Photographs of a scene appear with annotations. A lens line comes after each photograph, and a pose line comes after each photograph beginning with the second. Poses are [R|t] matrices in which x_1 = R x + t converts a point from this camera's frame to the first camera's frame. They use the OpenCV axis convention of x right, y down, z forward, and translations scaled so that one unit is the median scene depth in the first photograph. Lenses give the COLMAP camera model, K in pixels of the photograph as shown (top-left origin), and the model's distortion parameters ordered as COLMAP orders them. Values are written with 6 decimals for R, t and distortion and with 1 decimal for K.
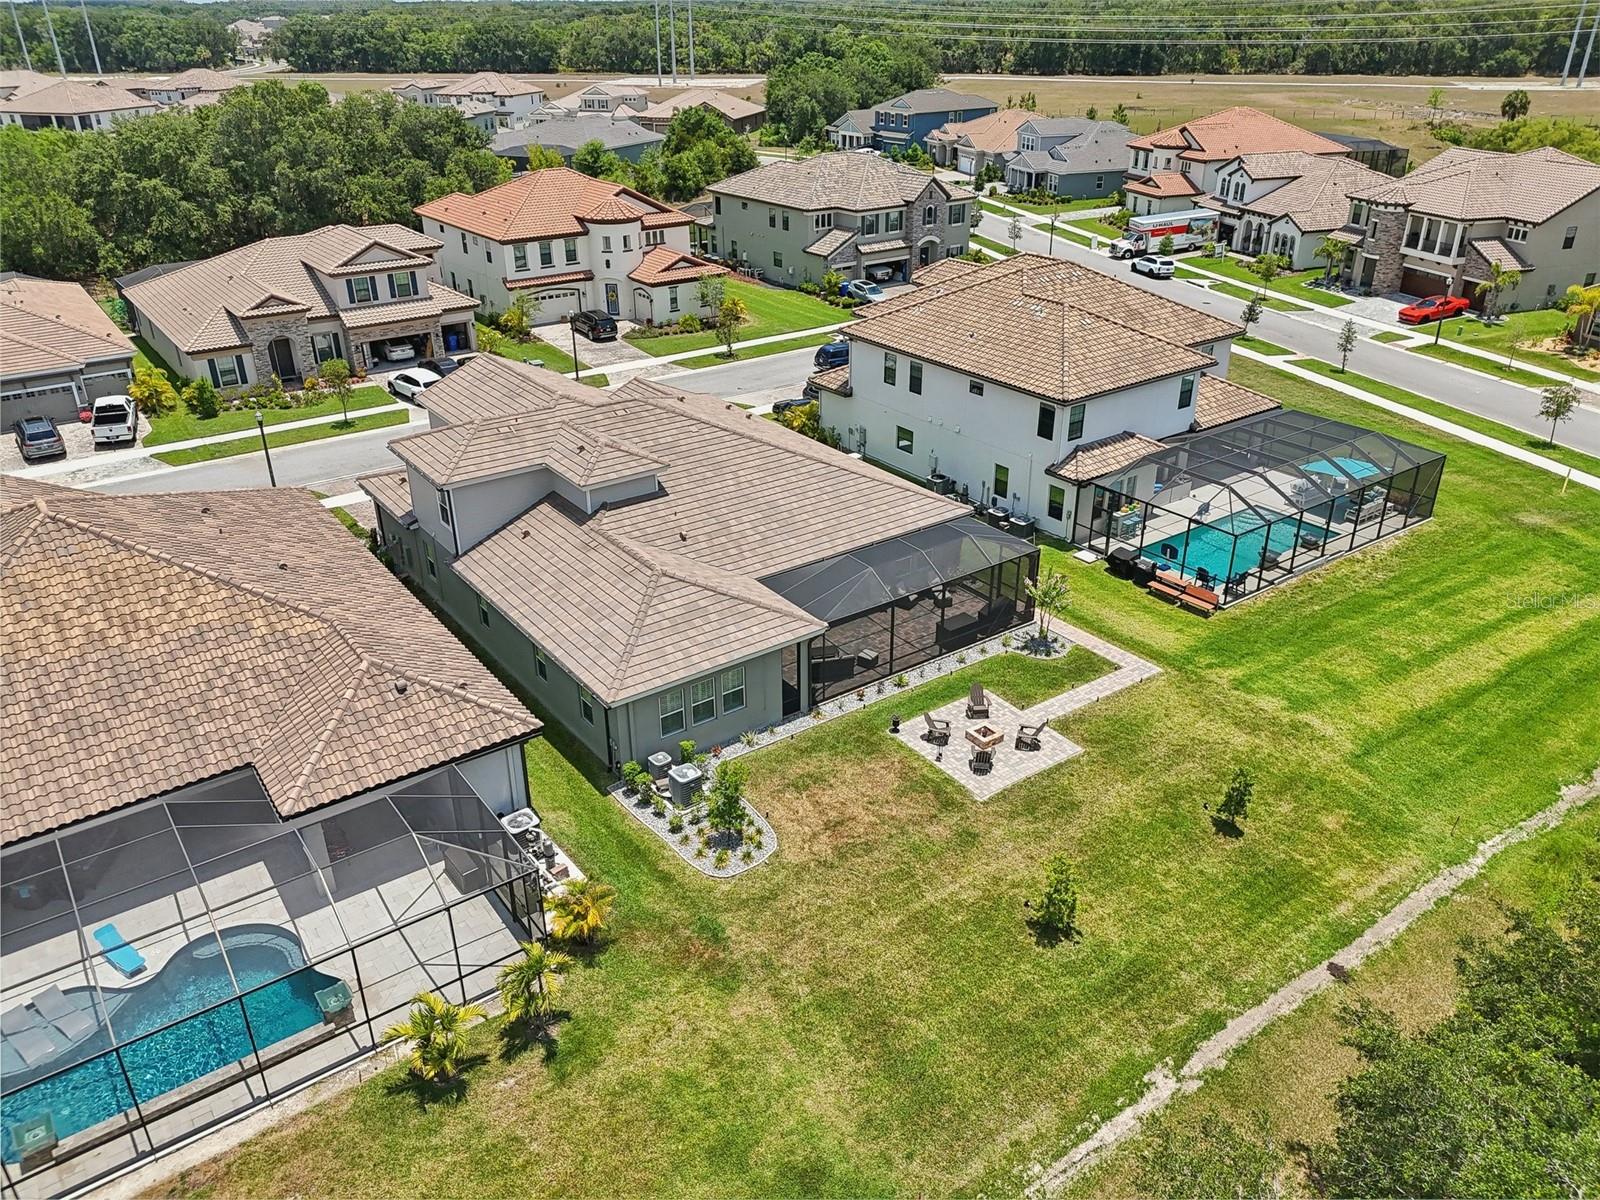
lens RADIAL K [[1182.1, 0, 800.0], [0, 1182.1, 600.0], [0, 0, 1]] dist [0.046505, -0.044223]
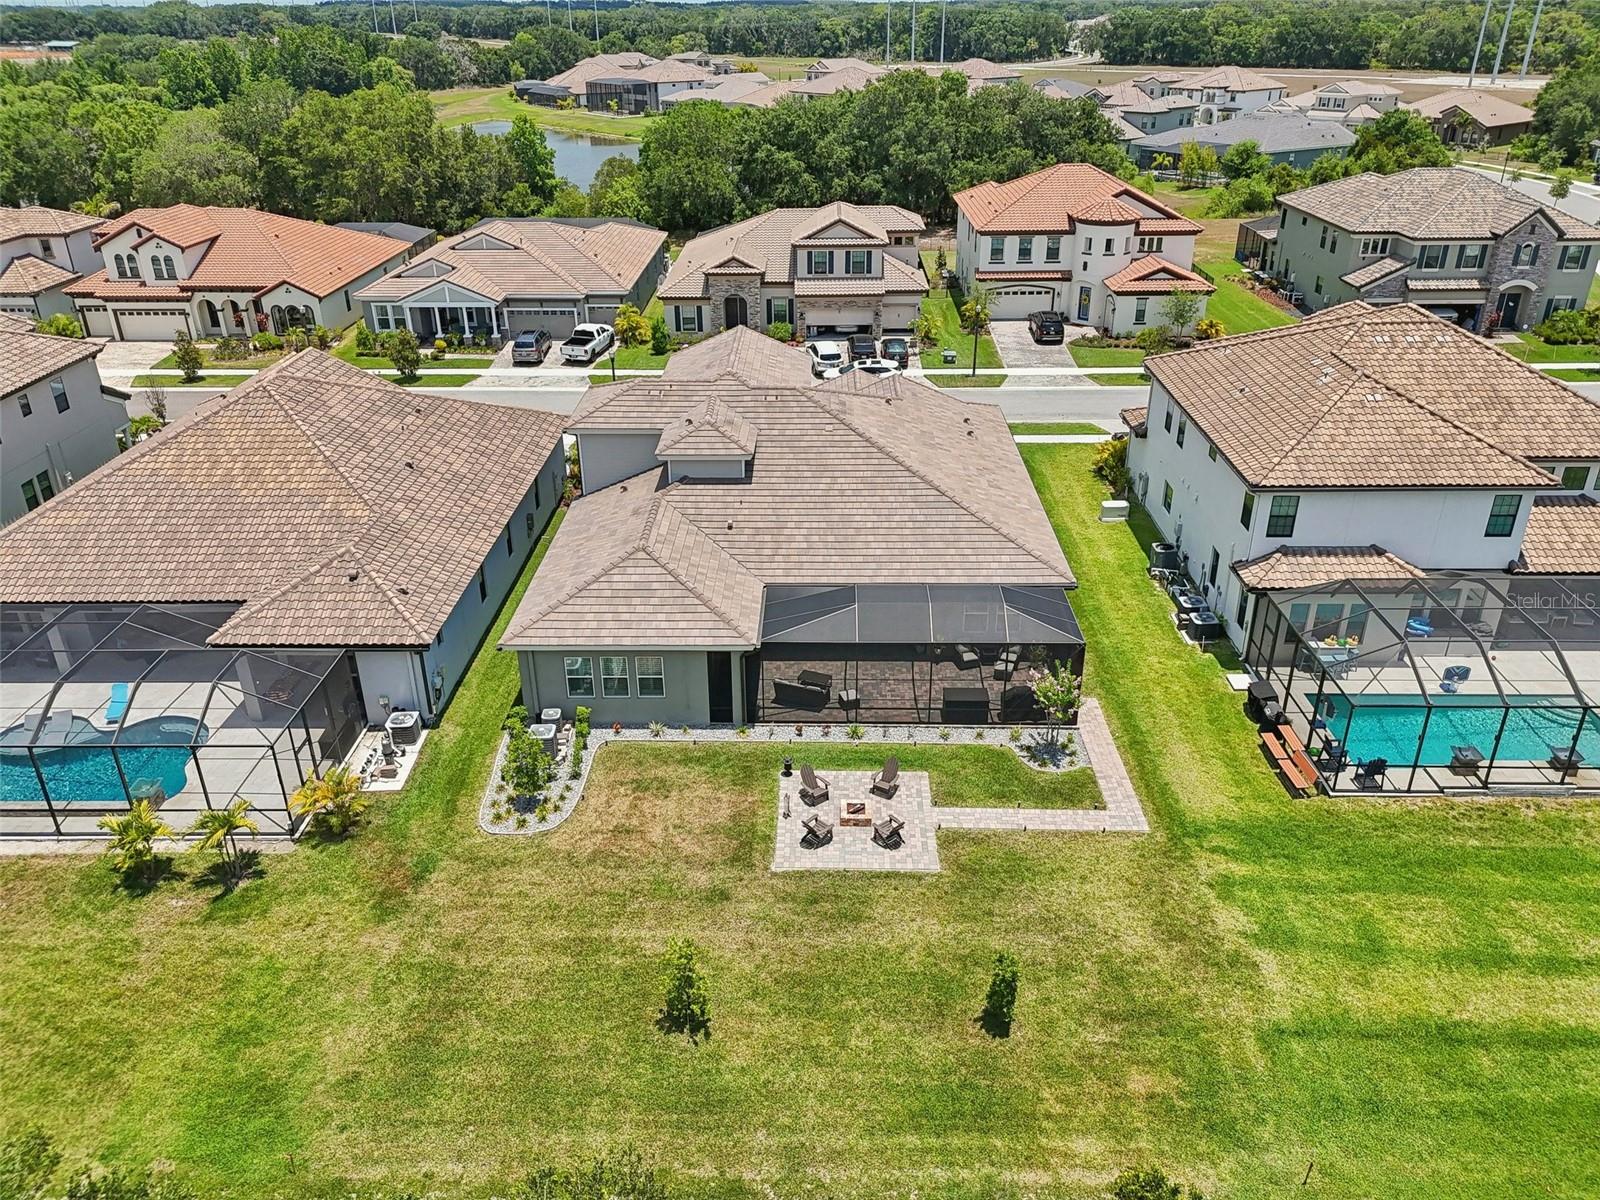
lens RADIAL K [[1182.1, 0, 800.0], [0, 1182.1, 600.0], [0, 0, 1]] dist [0.046505, -0.044223]
pose [[0.796357, 0.269219, -0.541605, 0.303358], [-0.266876, 0.959994, 0.084785, -0.055882], [0.542764, 0.077022, 0.836346, 0.119353]]
